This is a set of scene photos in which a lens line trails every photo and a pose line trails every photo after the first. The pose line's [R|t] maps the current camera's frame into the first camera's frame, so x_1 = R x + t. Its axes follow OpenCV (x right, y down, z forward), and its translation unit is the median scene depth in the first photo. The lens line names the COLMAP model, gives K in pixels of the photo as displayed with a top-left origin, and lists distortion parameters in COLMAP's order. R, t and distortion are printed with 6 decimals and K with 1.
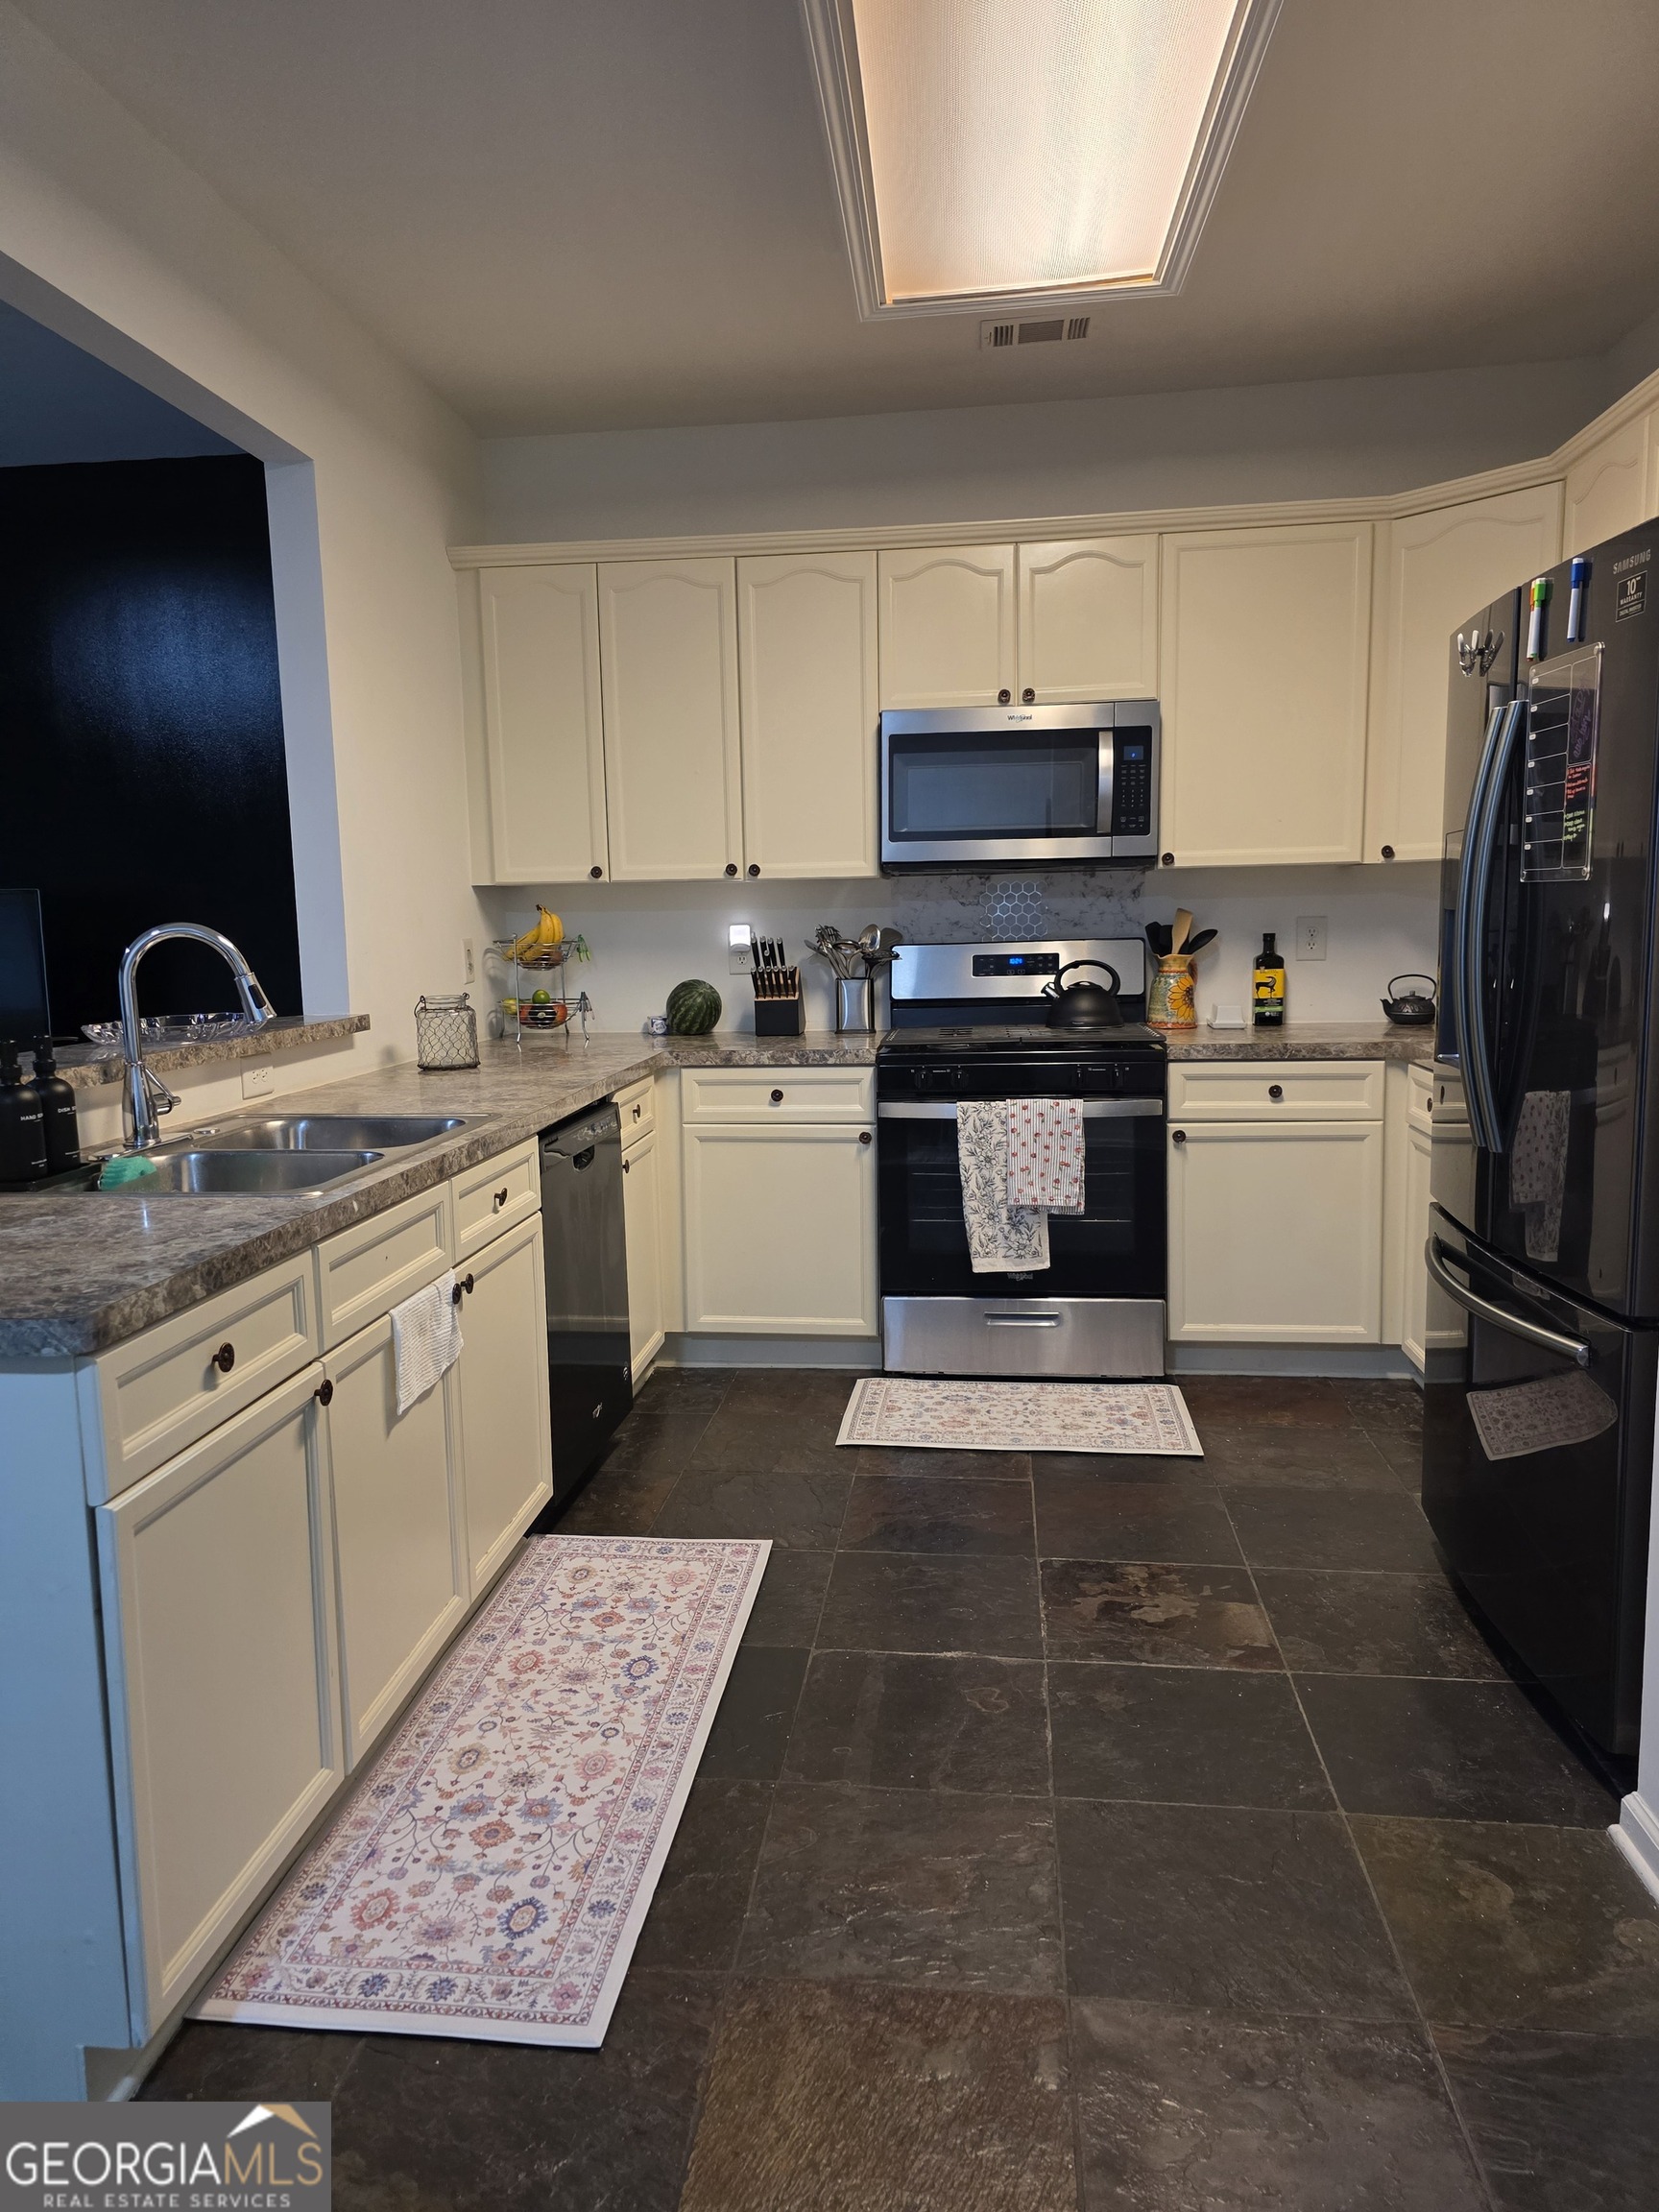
lens RADIAL K [[1478.6, 0, 813.4], [0, 1478.6, 1110.6], [0, 0, 1]] dist [0.064683, -0.037853]
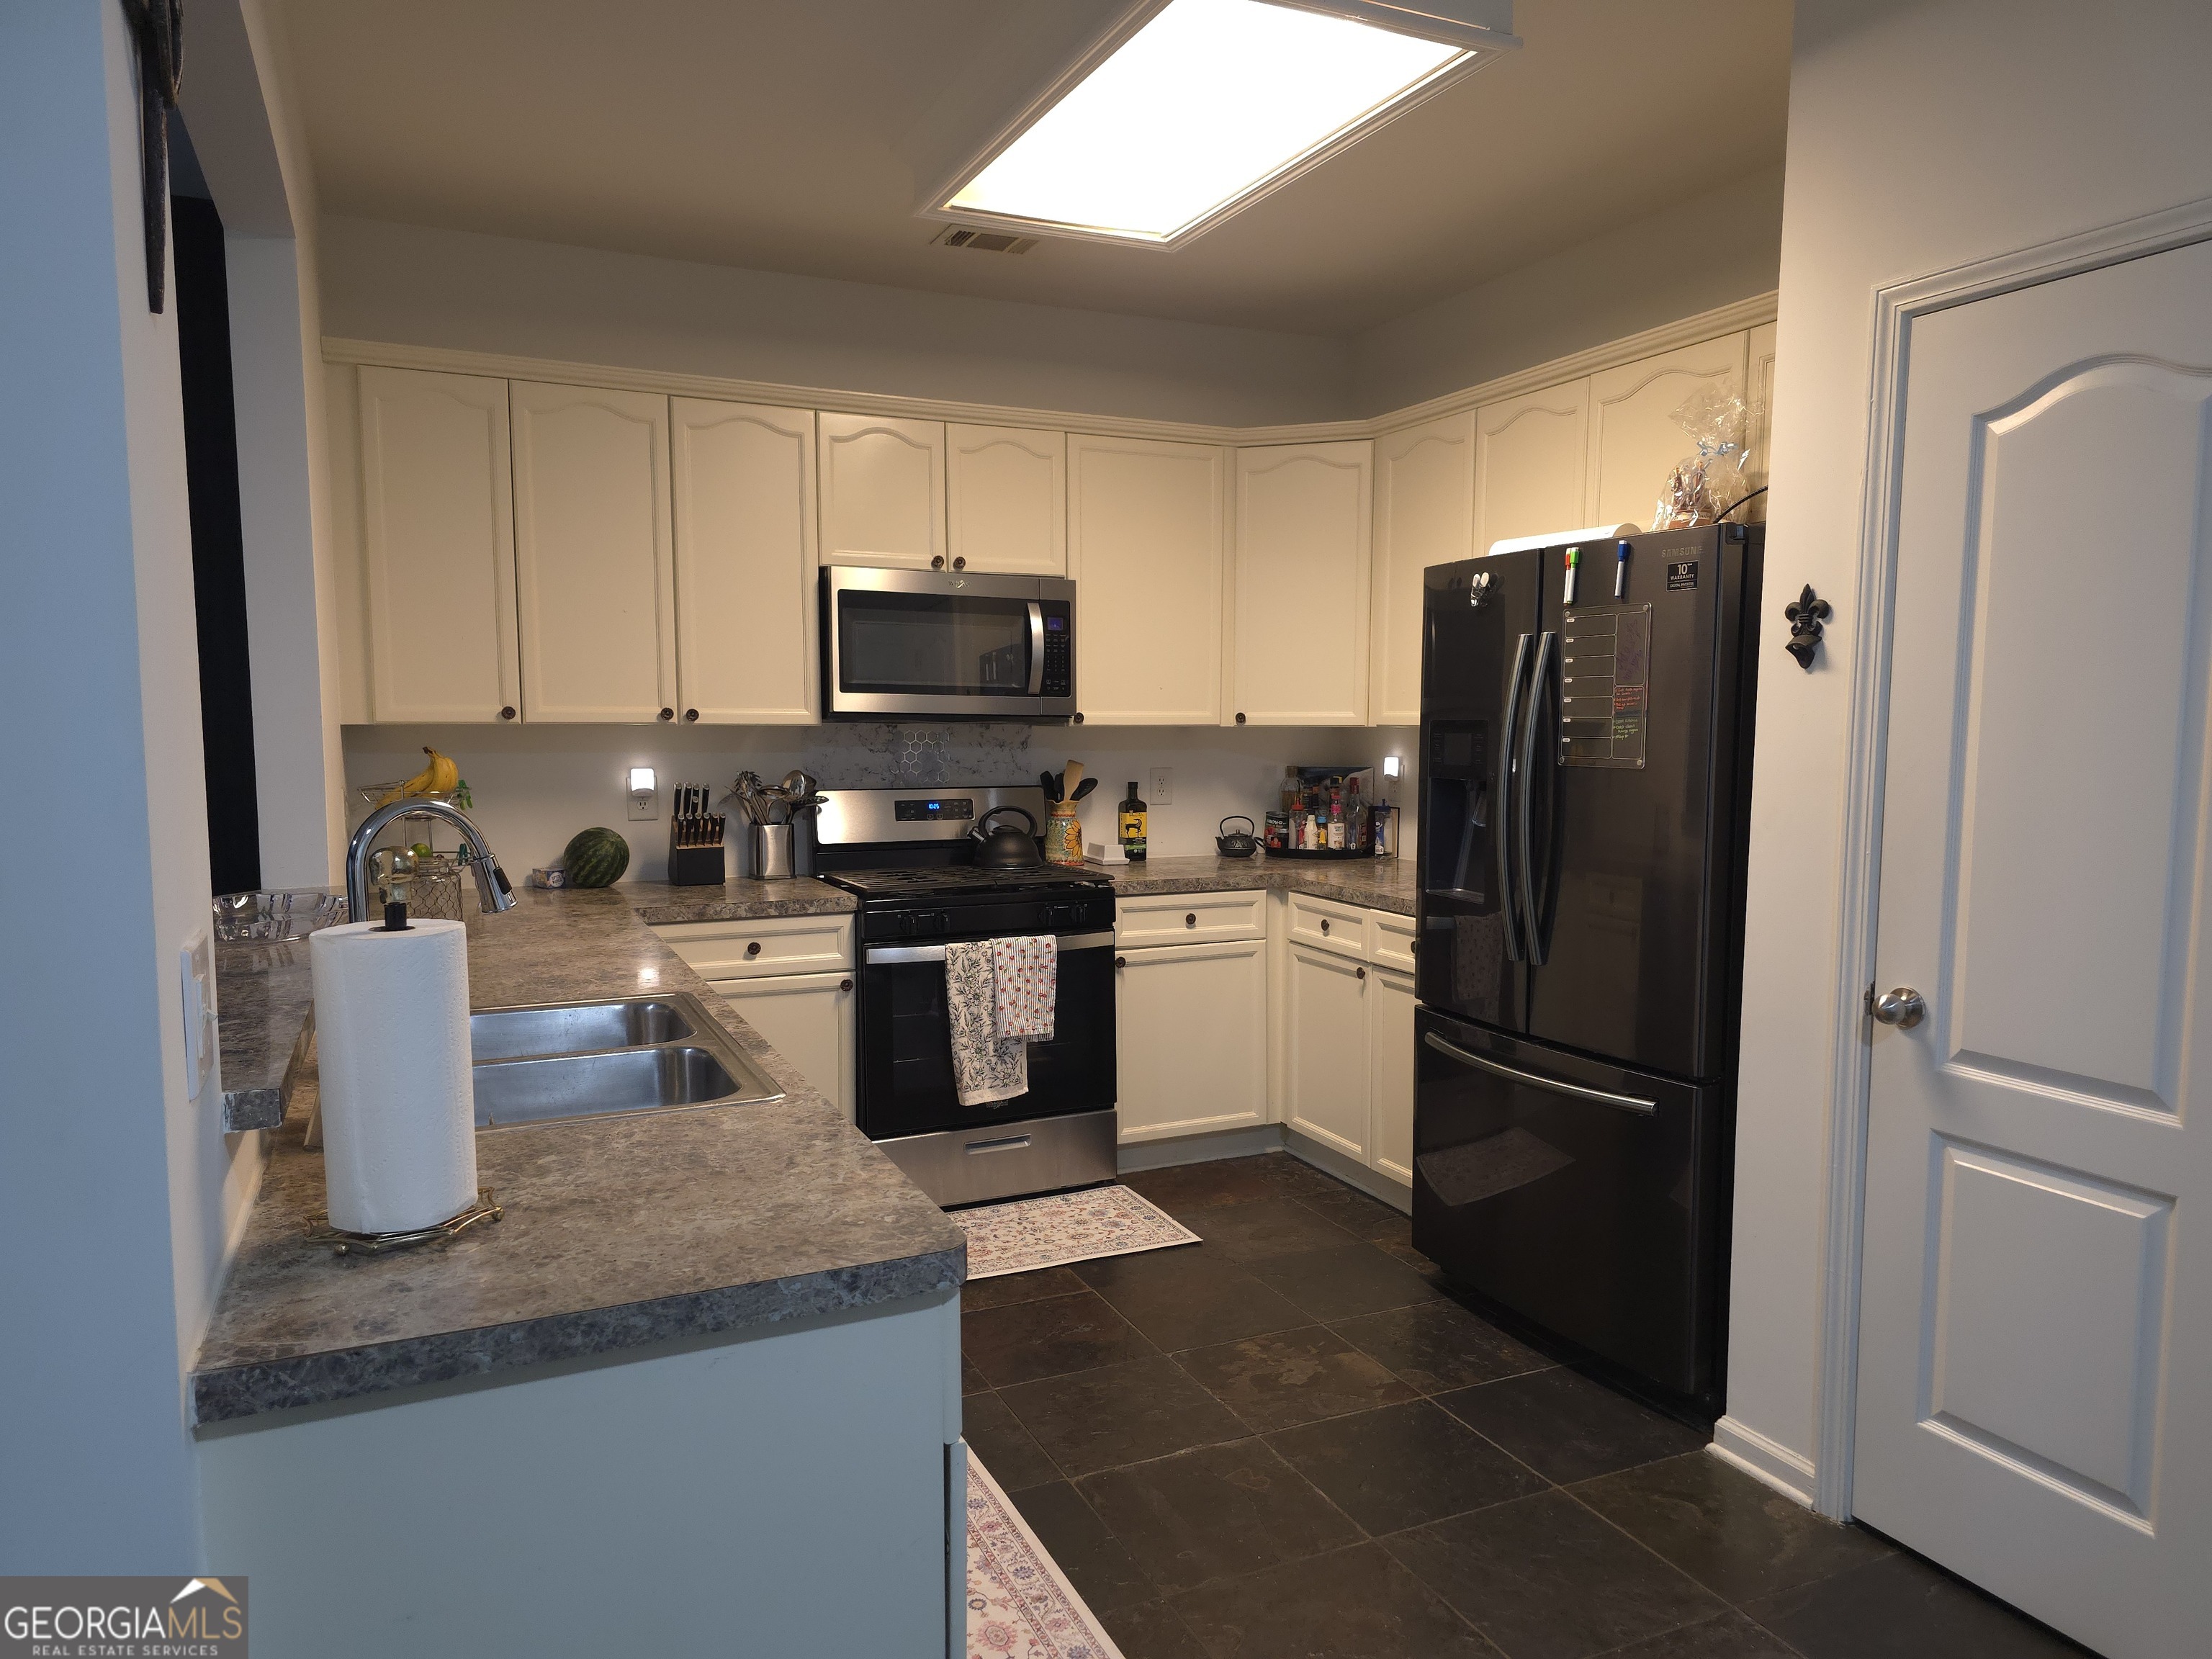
lens RADIAL K [[1478.6, 0, 1080.2], [0, 1478.6, 865.1], [0, 0, 1]] dist [0.064683, -0.037853]
pose [[0.848148, -0.030880, 0.528858, -0.365525], [0.051157, 0.998408, -0.023745, -0.031341], [-0.527283, 0.047194, 0.848378, 0.054721]]
